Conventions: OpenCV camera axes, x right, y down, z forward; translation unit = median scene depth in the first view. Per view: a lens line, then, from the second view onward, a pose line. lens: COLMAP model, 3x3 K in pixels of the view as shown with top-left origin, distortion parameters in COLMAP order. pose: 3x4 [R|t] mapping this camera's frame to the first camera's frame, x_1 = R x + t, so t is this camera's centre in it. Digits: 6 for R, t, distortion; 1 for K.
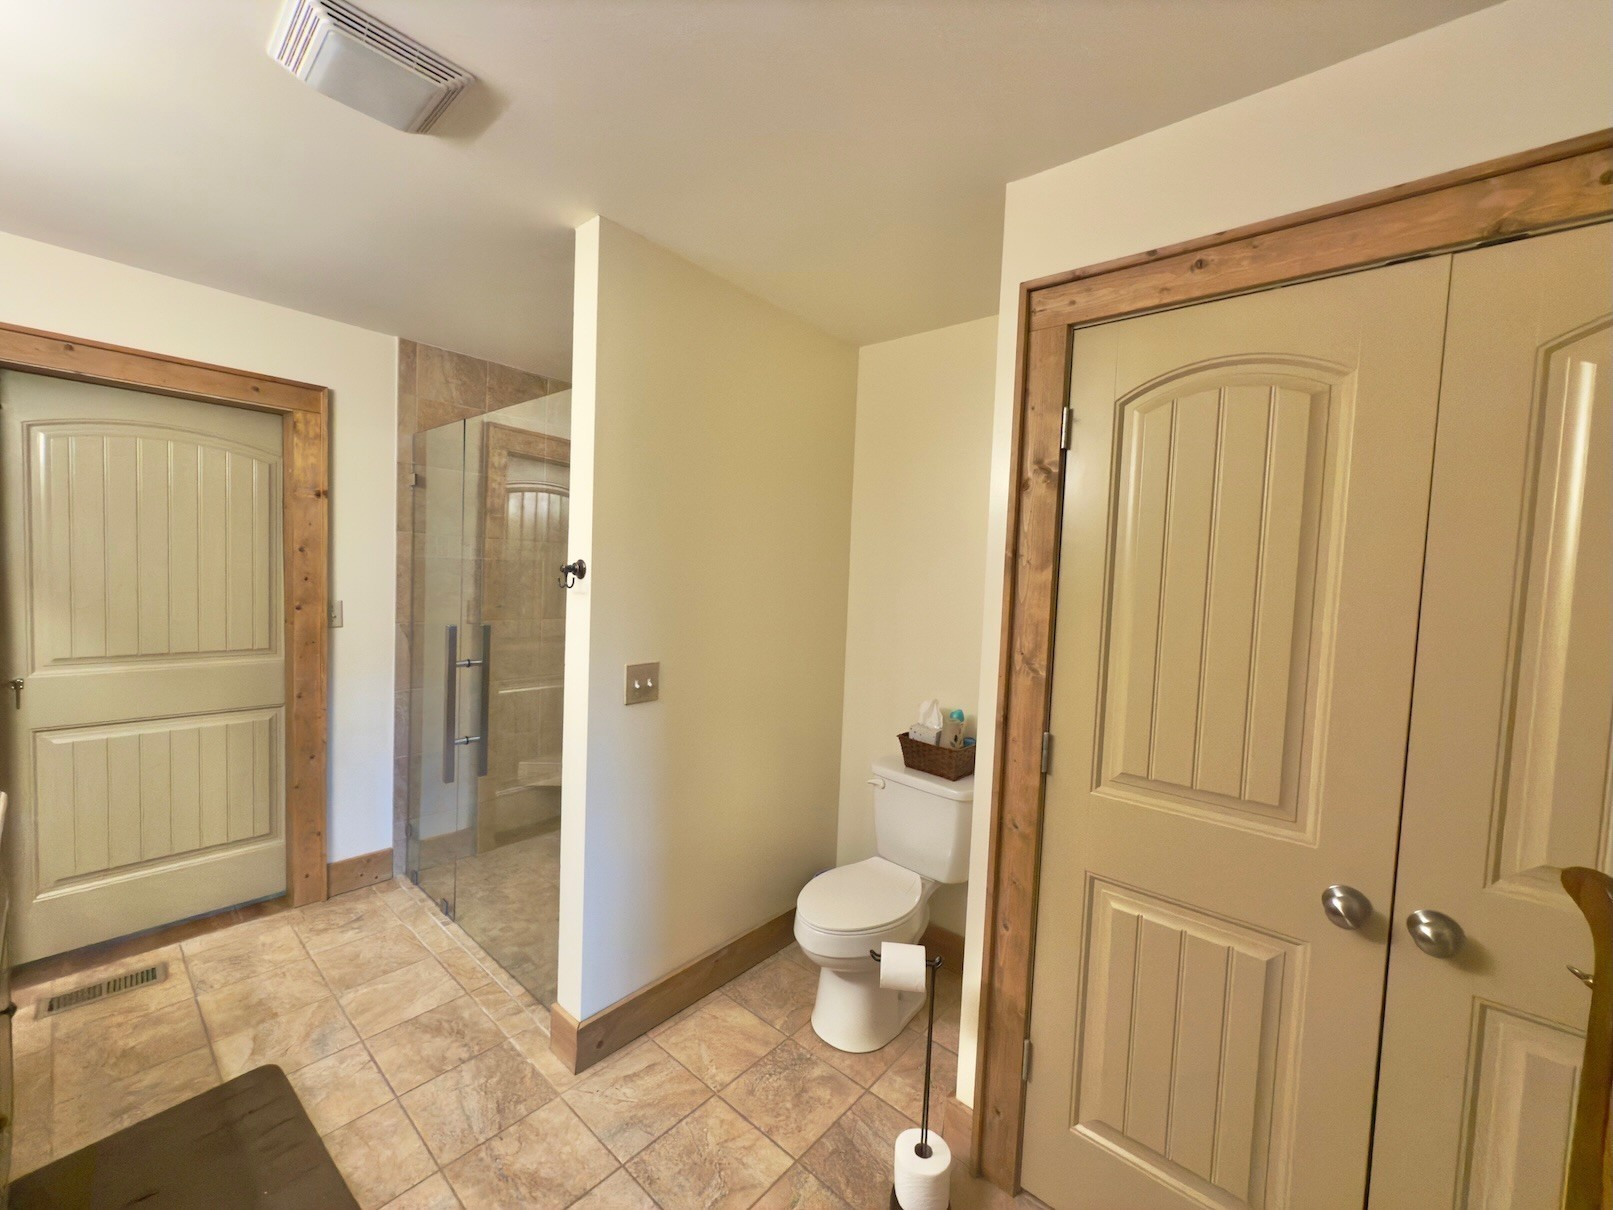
lens RADIAL K [[642.1, 0, 806.5], [0, 642.1, 605.0], [0, 0, 1]] dist [-0.000562, -0.000169]
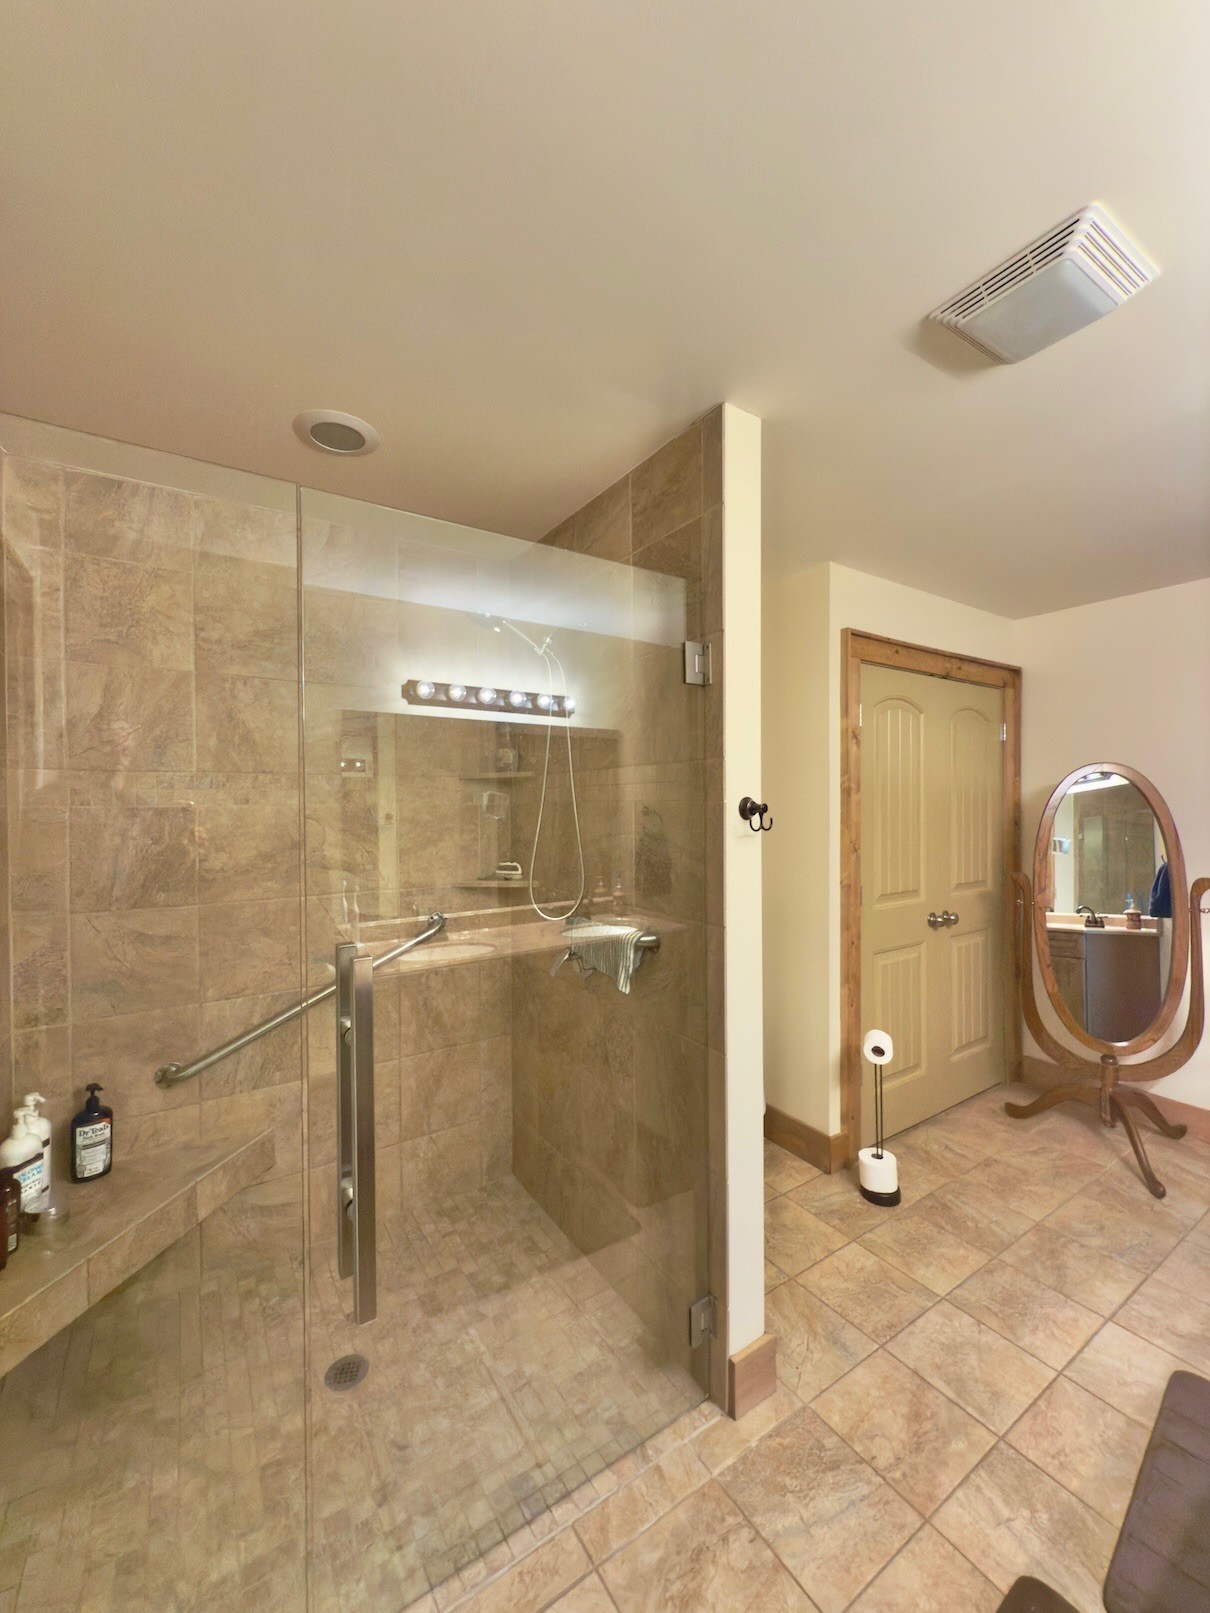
lens RADIAL K [[642.1, 0, 605.0], [0, 642.1, 806.5], [0, 0, 1]] dist [-0.000562, -0.000169]
pose [[0.275217, -0.045583, 0.960301, -0.945289], [0.069024, 0.997234, 0.027554, -0.069614], [-0.958901, 0.058701, 0.277603, 0.726894]]
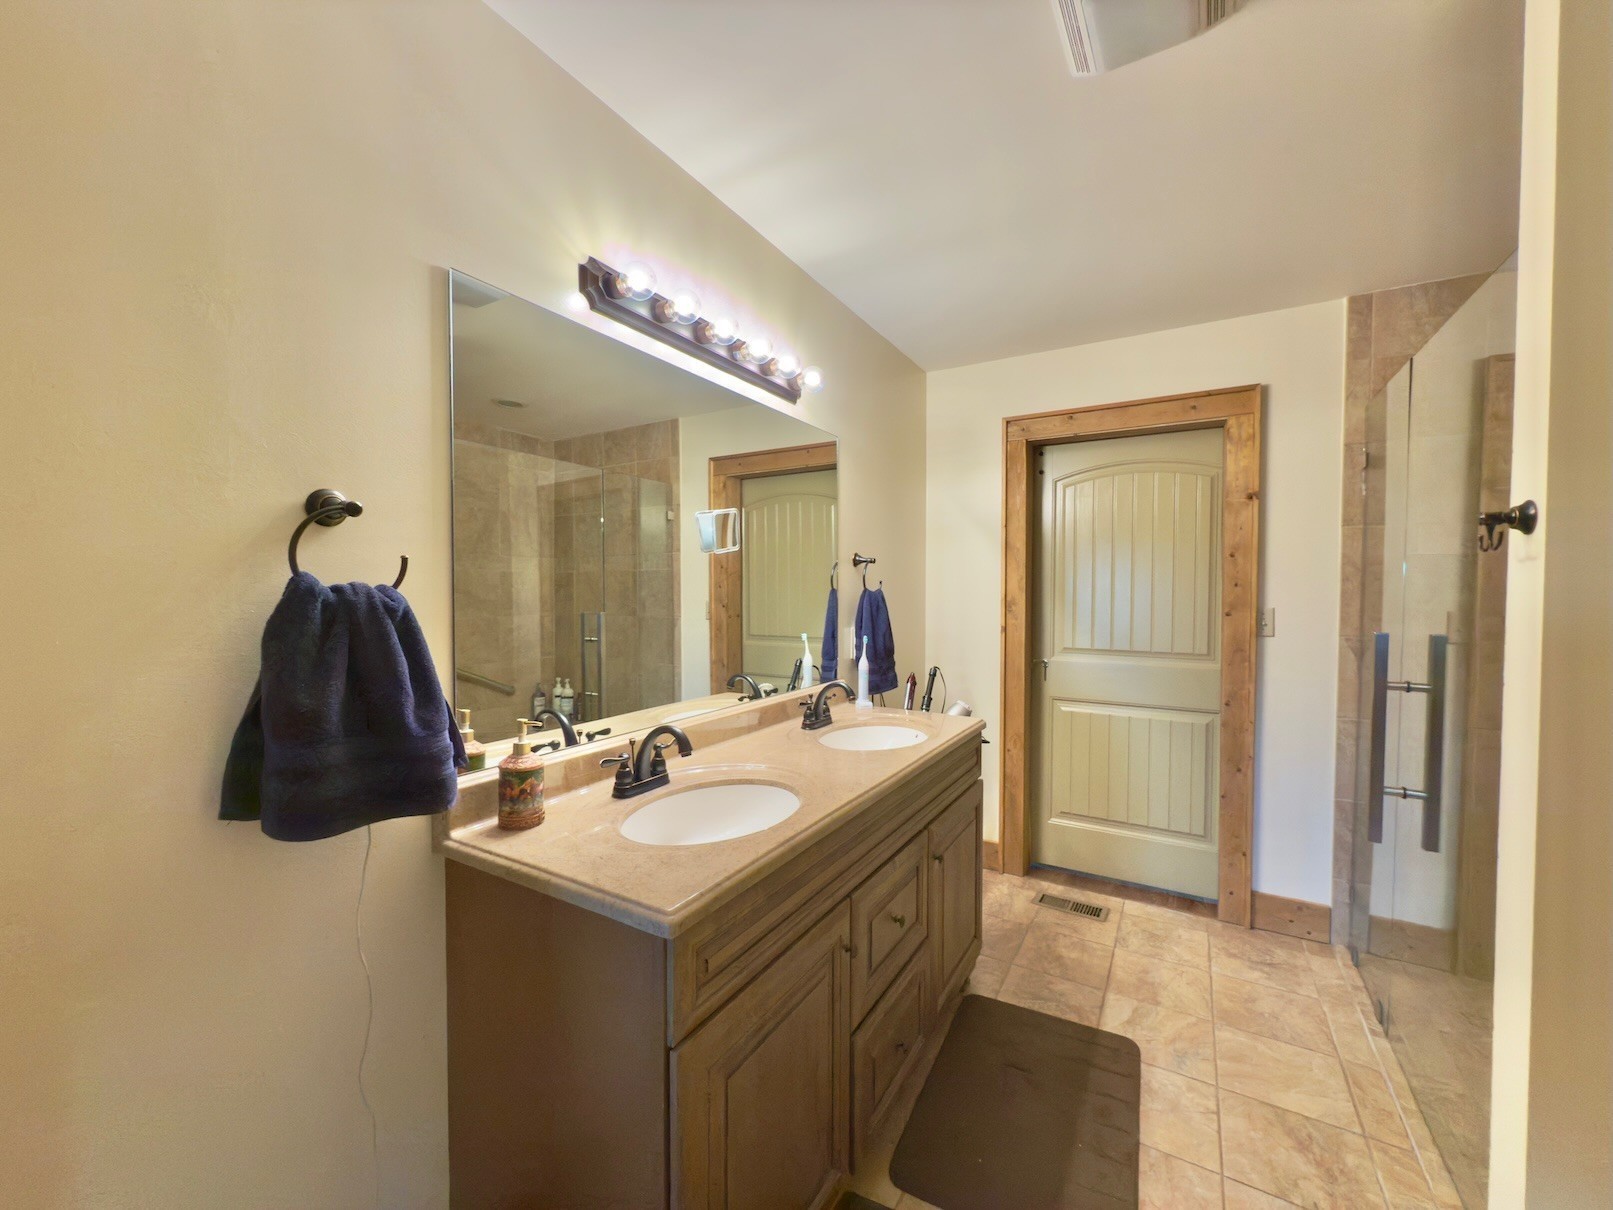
lens RADIAL K [[642.1, 0, 806.5], [0, 642.1, 605.0], [0, 0, 1]] dist [-0.000562, -0.000169]
pose [[0.170185, -0.019039, -0.985228, 0.079807], [-0.049077, 0.998409, -0.027772, 0.054040], [0.984189, 0.053079, 0.168980, 0.207816]]
